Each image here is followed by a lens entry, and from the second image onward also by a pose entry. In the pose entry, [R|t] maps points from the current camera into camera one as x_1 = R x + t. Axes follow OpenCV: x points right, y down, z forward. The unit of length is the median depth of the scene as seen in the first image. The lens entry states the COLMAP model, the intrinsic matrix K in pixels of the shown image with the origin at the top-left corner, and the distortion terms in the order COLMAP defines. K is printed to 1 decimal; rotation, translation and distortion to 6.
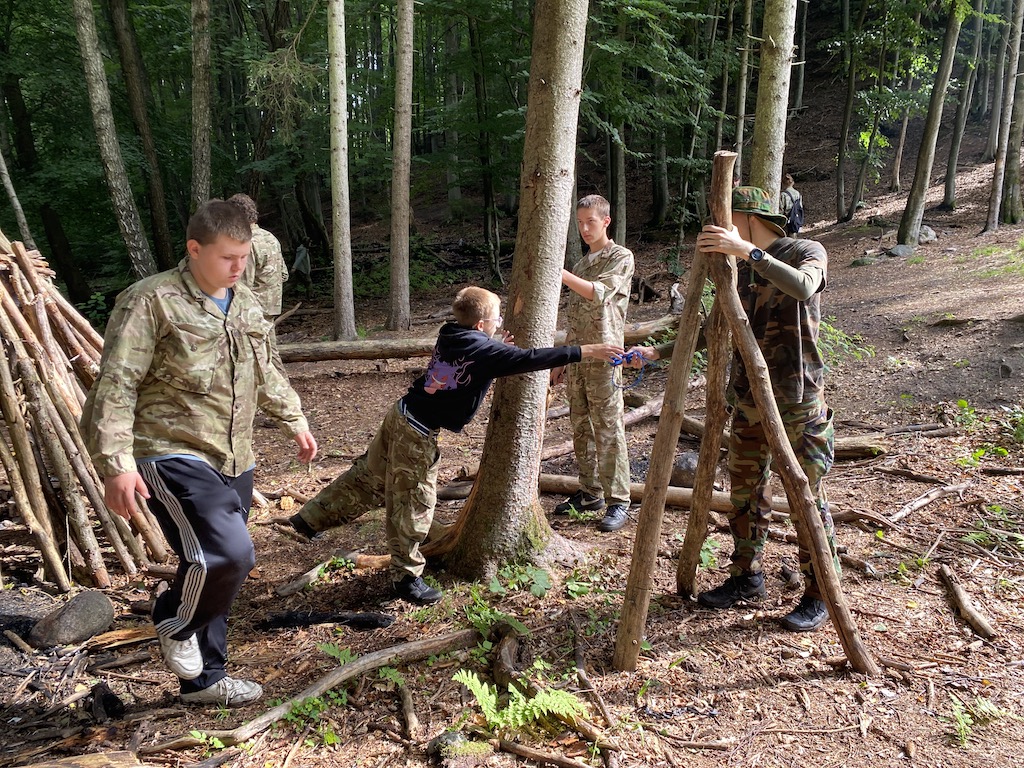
lens RADIAL K [[776.6, 0, 515.5], [0, 776.6, 384.4], [0, 0, 1]] dist [0.034005, -0.025518]
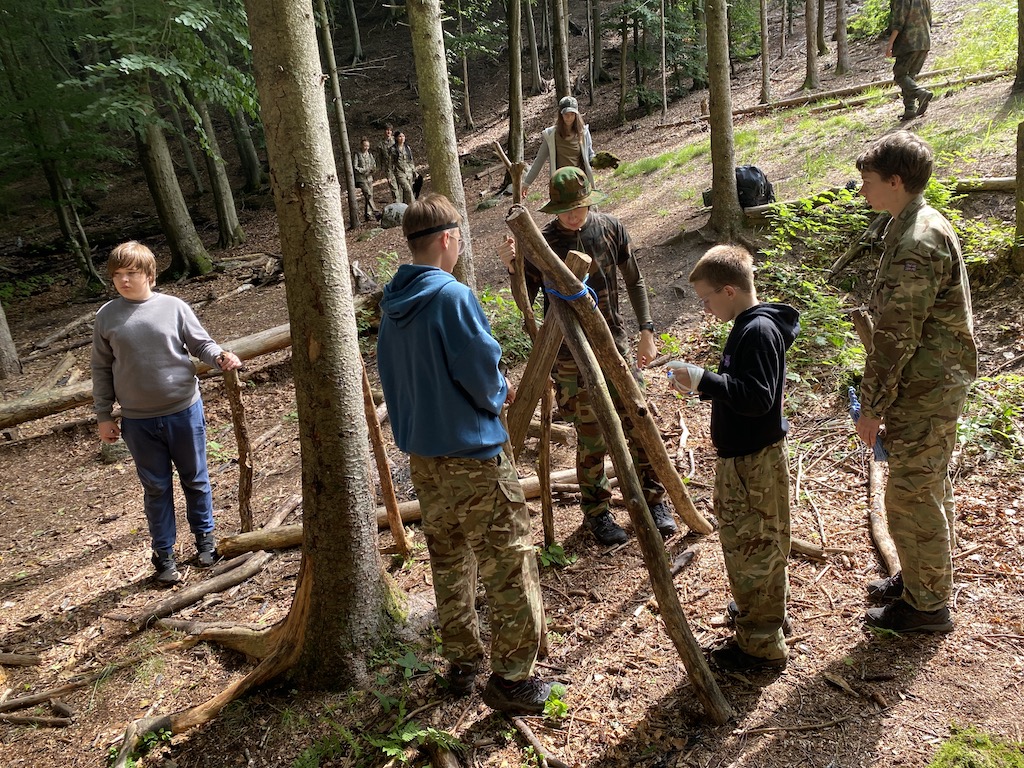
lens RADIAL K [[776.6, 0, 509.0], [0, 776.6, 375.7], [0, 0, 1]] dist [0.034005, -0.025518]
pose [[0.861721, -0.244019, 0.444850, -0.185341], [0.221459, 0.969721, 0.102943, -0.111889], [-0.456500, 0.009808, 0.889669, 0.186589]]
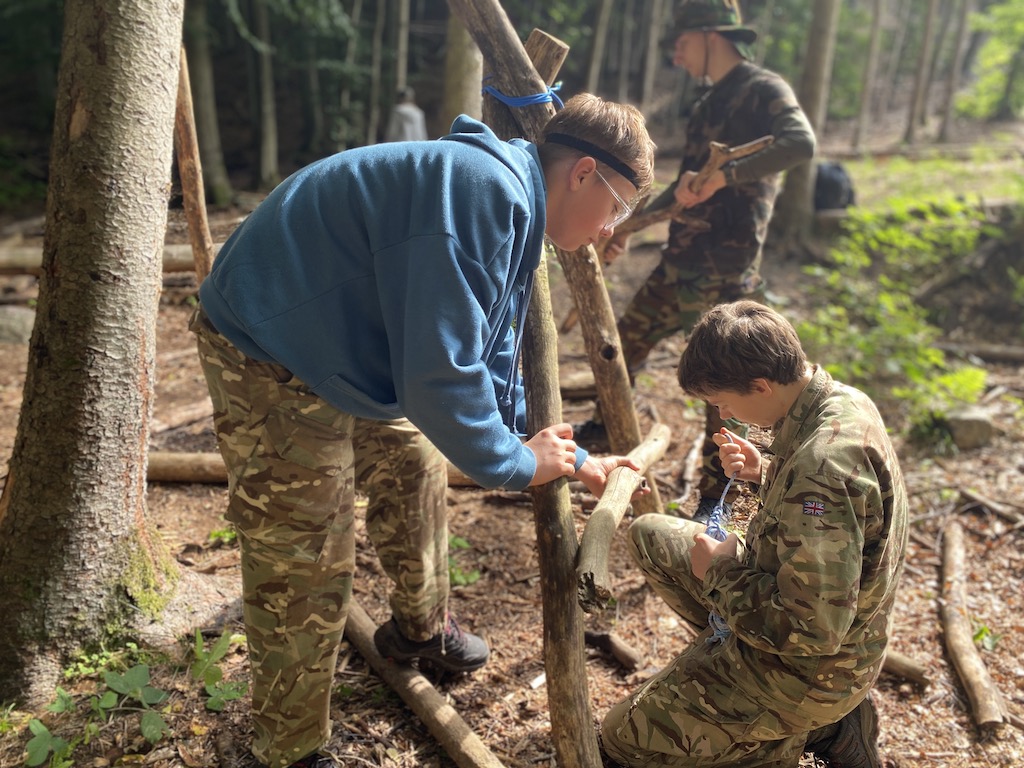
lens RADIAL K [[776.6, 0, 516.8], [0, 776.6, 380.1], [0, 0, 1]] dist [0.034005, -0.025518]
pose [[0.904549, -0.042641, 0.424233, 0.034881], [0.014428, 0.997478, 0.069497, 0.025914], [-0.426126, -0.056742, 0.902882, 0.440732]]
